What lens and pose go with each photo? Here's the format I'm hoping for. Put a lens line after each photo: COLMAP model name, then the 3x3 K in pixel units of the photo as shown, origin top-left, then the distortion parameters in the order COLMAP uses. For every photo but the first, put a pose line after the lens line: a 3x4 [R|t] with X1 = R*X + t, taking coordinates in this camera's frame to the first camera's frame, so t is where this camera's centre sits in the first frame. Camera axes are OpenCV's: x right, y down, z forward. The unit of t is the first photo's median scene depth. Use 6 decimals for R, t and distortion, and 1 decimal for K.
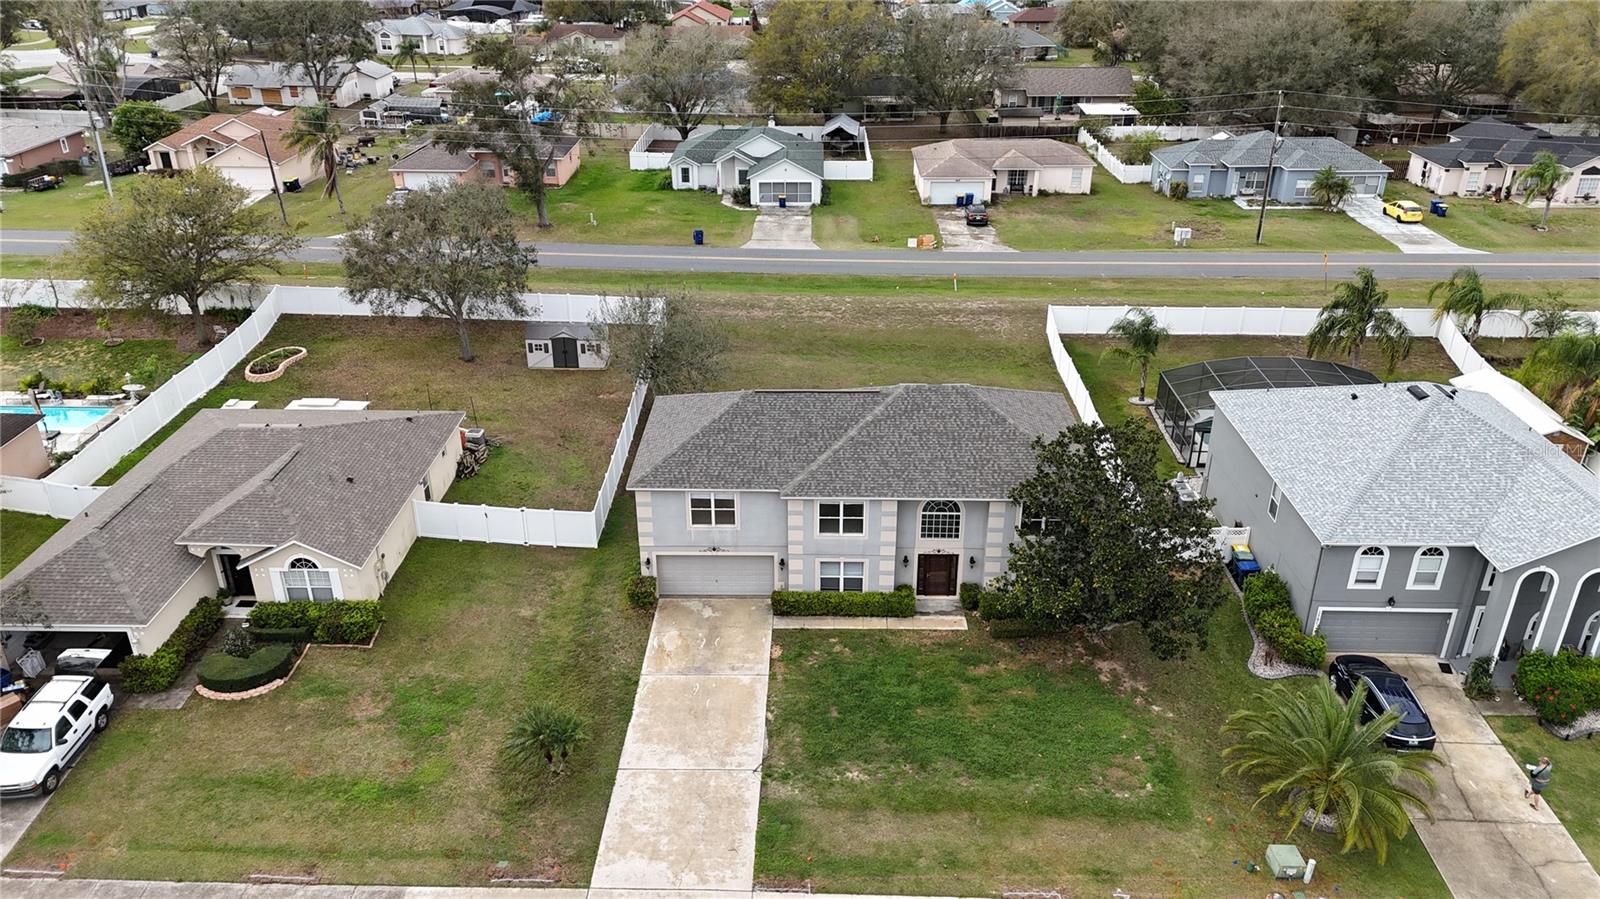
lens RADIAL K [[1183.8, 0, 799.9], [0, 1183.8, 459.0], [0, 0, 1]] dist [0.085309, -0.088242]
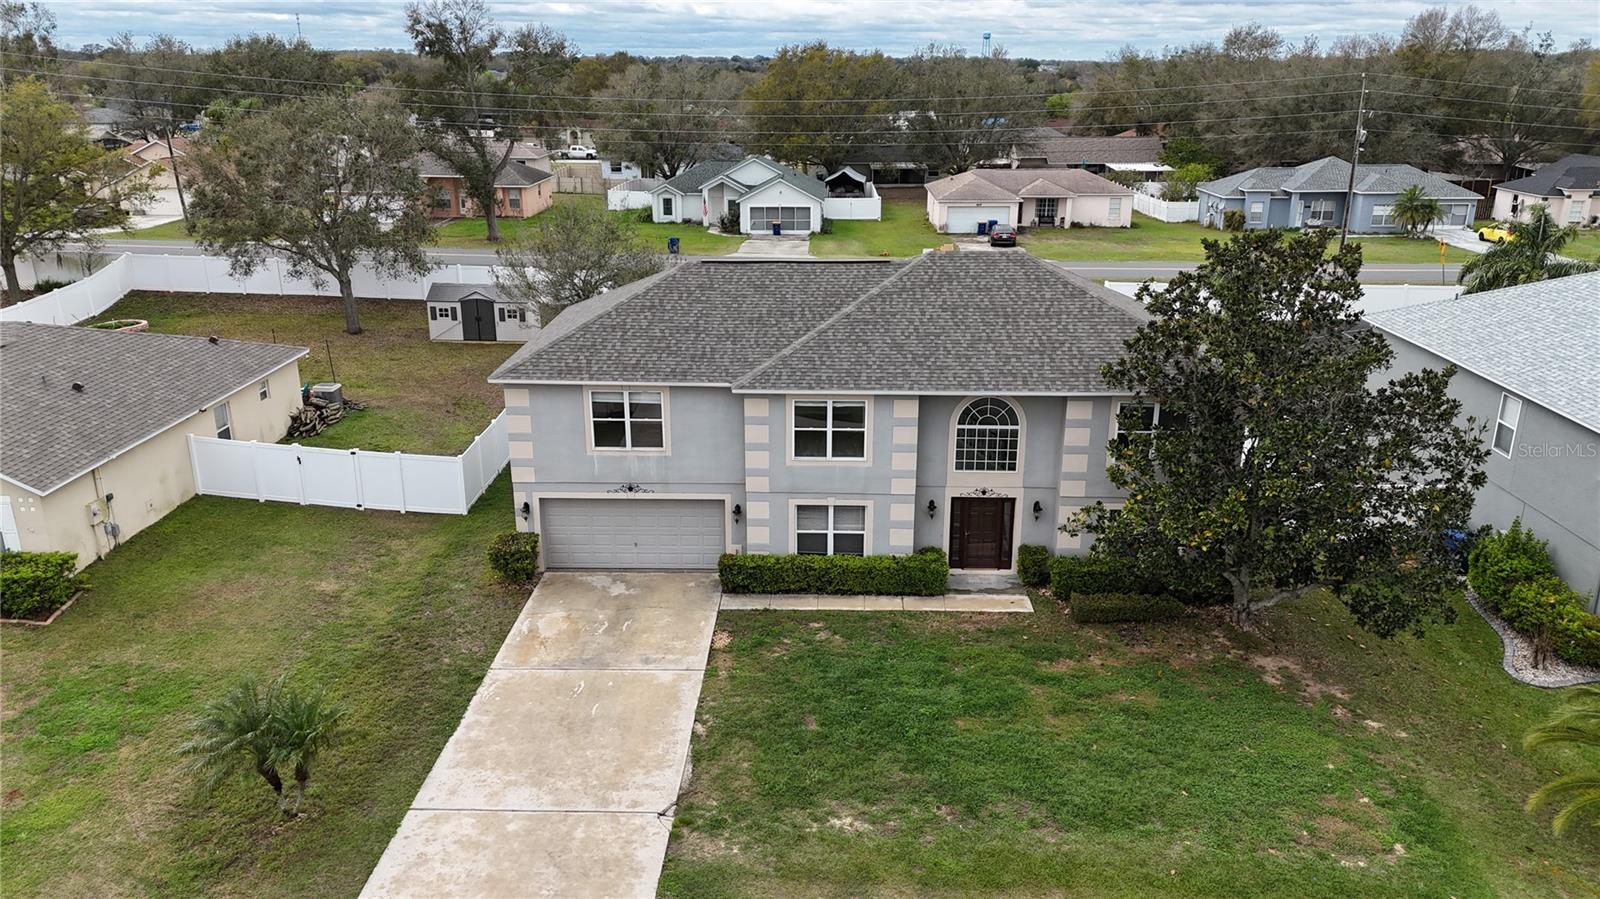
lens RADIAL K [[1183.8, 0, 799.9], [0, 1183.8, 459.0], [0, 0, 1]] dist [0.085309, -0.088242]
pose [[0.999945, 0.005832, -0.008664, 0.024579], [-0.006922, 0.991270, -0.131663, 0.146912], [0.007820, 0.131716, 0.991257, 0.374765]]
